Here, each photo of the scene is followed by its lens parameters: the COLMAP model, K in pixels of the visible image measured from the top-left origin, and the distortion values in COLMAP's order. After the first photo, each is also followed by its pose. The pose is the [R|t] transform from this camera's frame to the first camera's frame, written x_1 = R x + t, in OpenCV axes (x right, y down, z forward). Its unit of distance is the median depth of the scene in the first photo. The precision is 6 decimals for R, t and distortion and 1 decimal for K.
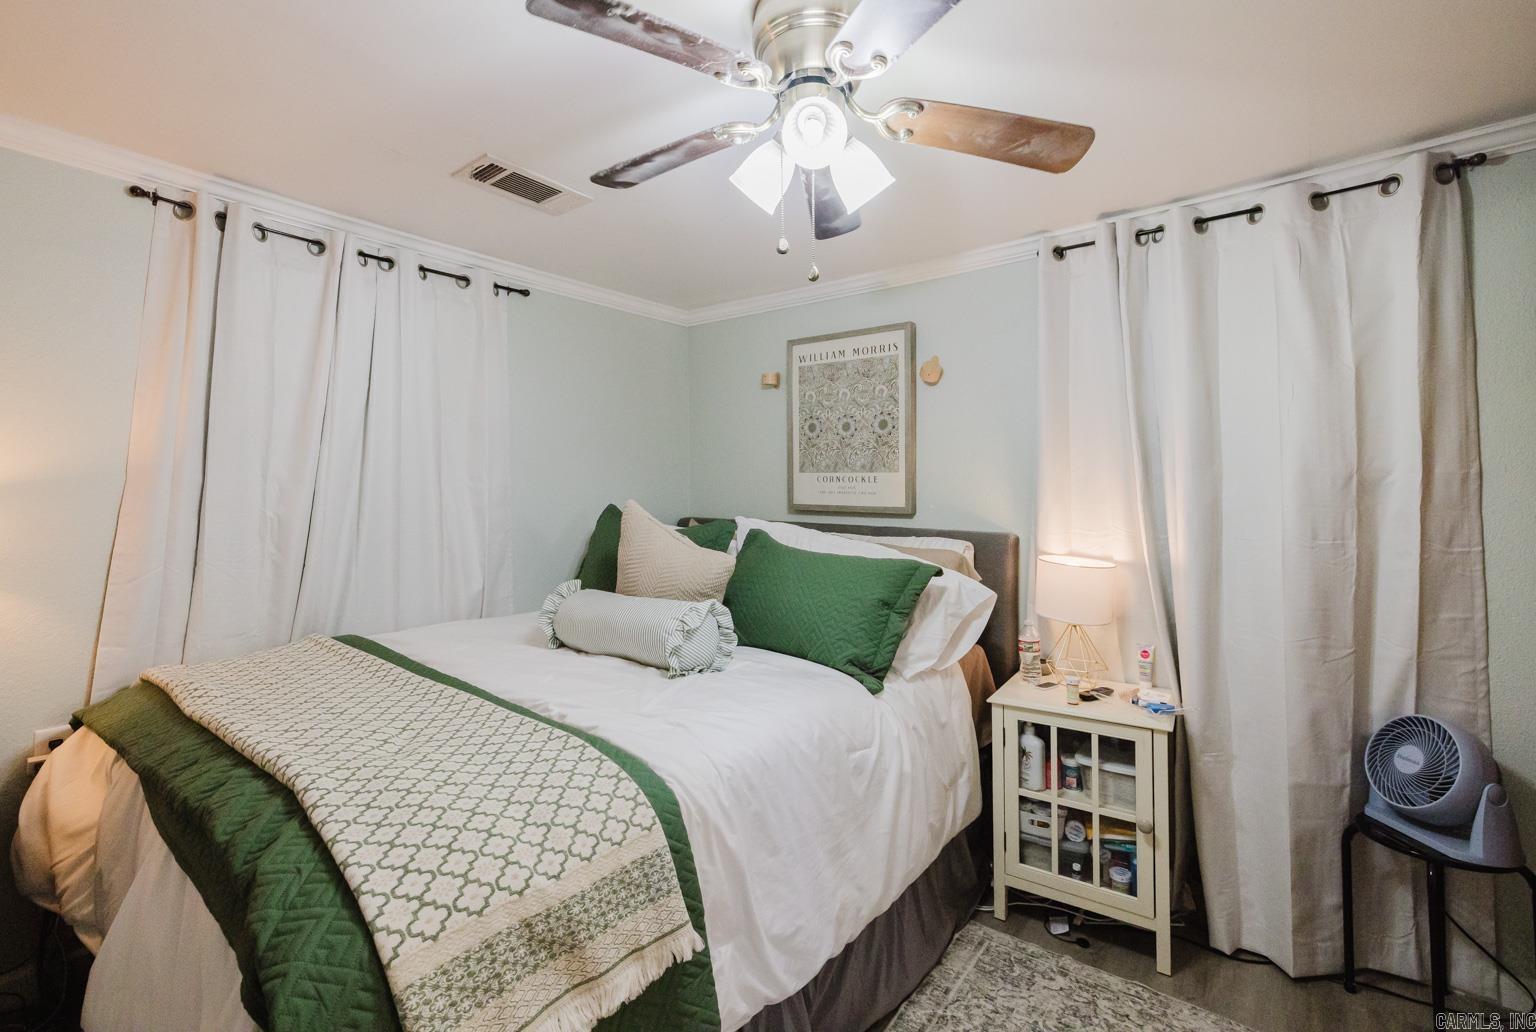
lens RADIAL K [[674.8, 0, 768.0], [0, 674.8, 516.0], [0, 0, 1]] dist [0.000902, 0.000353]
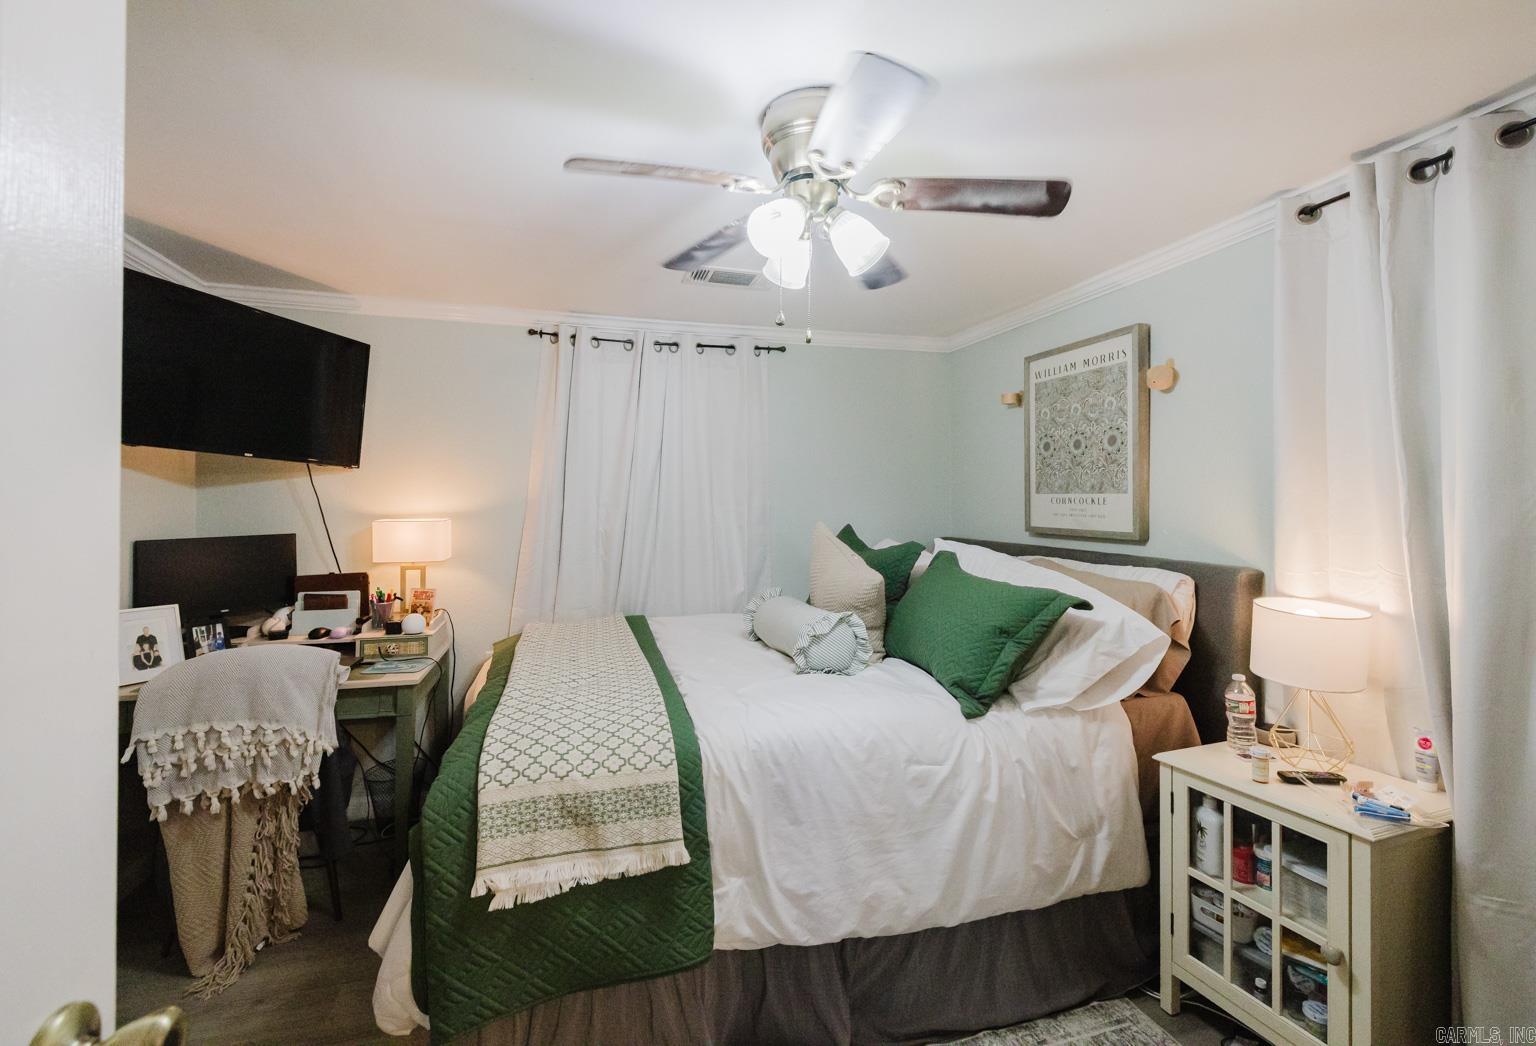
lens RADIAL K [[670.4, 0, 768.0], [0, 670.4, 533.9], [0, 0, 1]] dist [0.000795, 0.000059]
pose [[0.816014, 0.022788, -0.577583, 0.435564], [-0.018783, 0.999740, 0.012907, -0.018621], [0.577727, 0.000316, 0.816230, 0.001572]]
